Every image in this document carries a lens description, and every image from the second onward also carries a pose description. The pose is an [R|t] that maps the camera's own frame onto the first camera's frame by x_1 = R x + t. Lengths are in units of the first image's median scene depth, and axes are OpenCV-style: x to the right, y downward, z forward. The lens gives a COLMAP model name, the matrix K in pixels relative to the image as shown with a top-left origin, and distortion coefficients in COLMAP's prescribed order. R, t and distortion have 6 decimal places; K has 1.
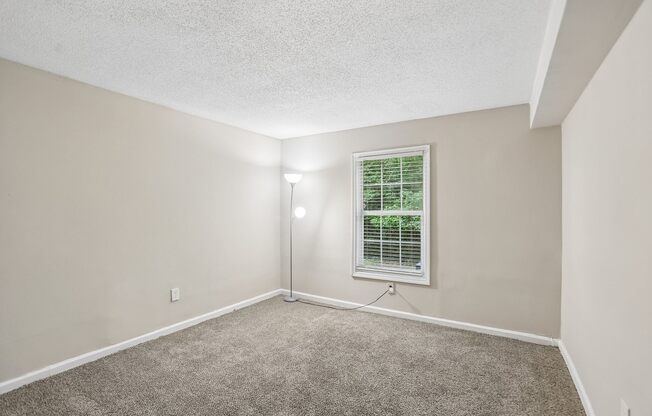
lens RADIAL K [[307.5, 0, 326.0], [0, 307.5, 208.0], [0, 0, 1]] dist [-0.001257, 0.000179]
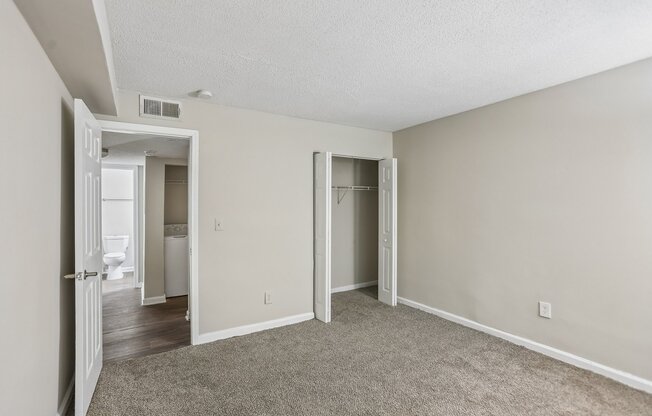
lens RADIAL K [[307.5, 0, 326.0], [0, 307.5, 208.0], [0, 0, 1]] dist [-0.001257, 0.000179]
pose [[-0.448956, -0.004033, -0.893545, 0.561041], [-0.001073, 0.999992, -0.003975, 0.009132], [0.893553, -0.000825, -0.448957, 0.905924]]
